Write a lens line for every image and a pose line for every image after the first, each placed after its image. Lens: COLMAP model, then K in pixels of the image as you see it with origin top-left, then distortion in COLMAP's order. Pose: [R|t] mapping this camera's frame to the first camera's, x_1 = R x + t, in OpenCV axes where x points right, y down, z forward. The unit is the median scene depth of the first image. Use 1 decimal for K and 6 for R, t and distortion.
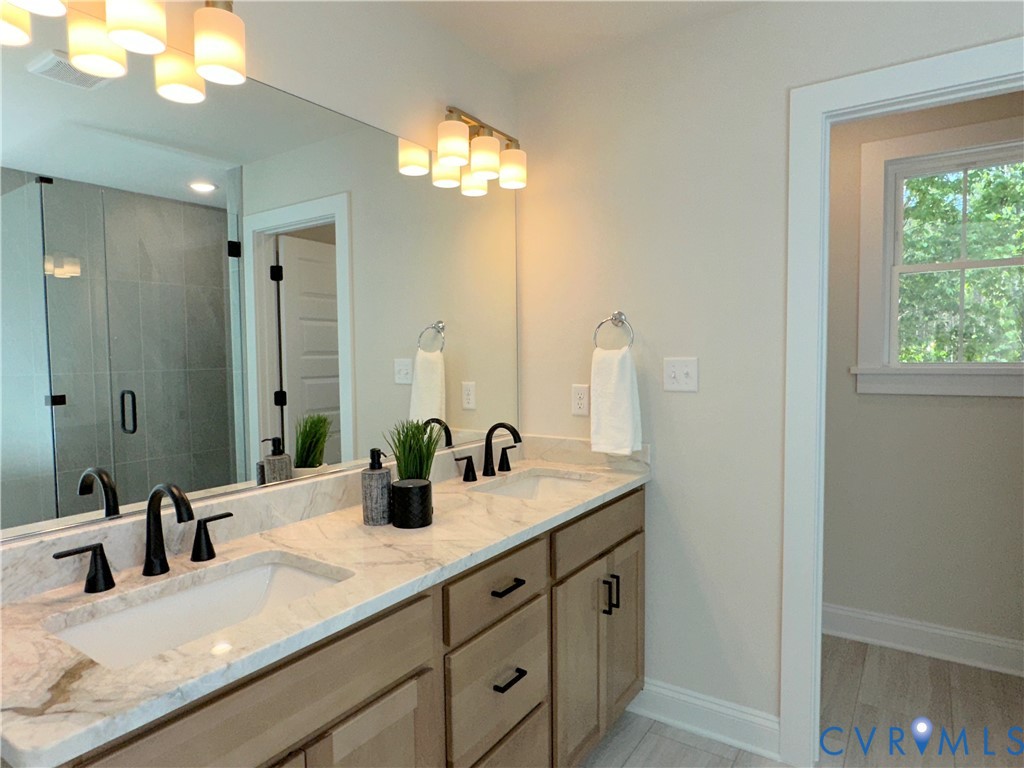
lens RADIAL K [[617.7, 0, 509.9], [0, 617.7, 384.5], [0, 0, 1]] dist [-0.006042, -0.000093]
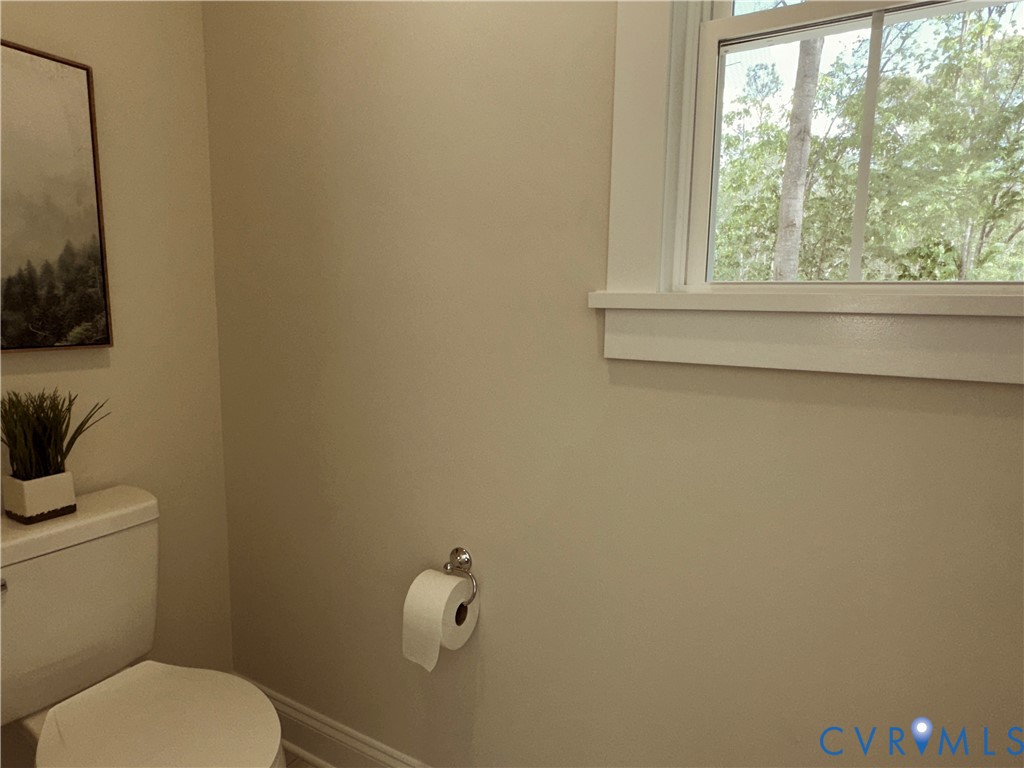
lens RADIAL K [[617.7, 0, 515.1], [0, 617.7, 385.4], [0, 0, 1]] dist [-0.006042, -0.000093]
pose [[0.996124, 0.020775, 0.085466, 0.134717], [-0.028262, 0.995777, 0.087344, -0.000356], [-0.083290, -0.089421, 0.992505, 0.173196]]
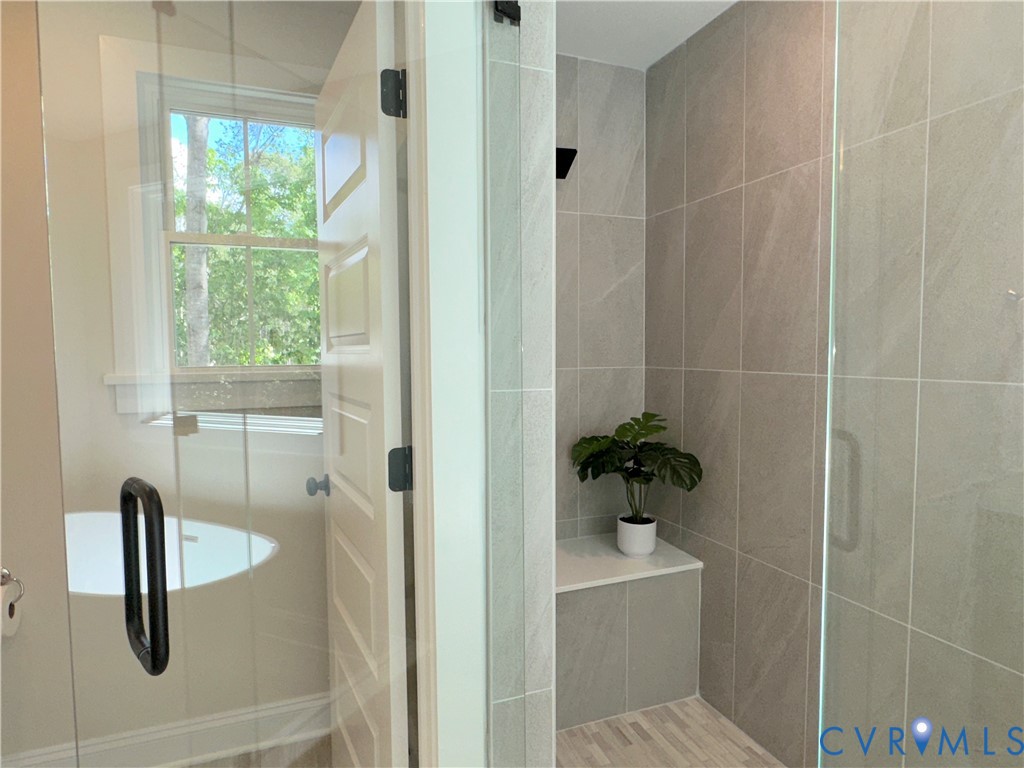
lens RADIAL K [[617.7, 0, 515.4], [0, 617.7, 387.8], [0, 0, 1]] dist [-0.006042, -0.000093]
pose [[0.569356, -0.041793, 0.821028, 0.074339], [0.043432, 0.998841, 0.020725, -0.002512], [-0.820943, 0.023858, 0.570511, 0.074395]]
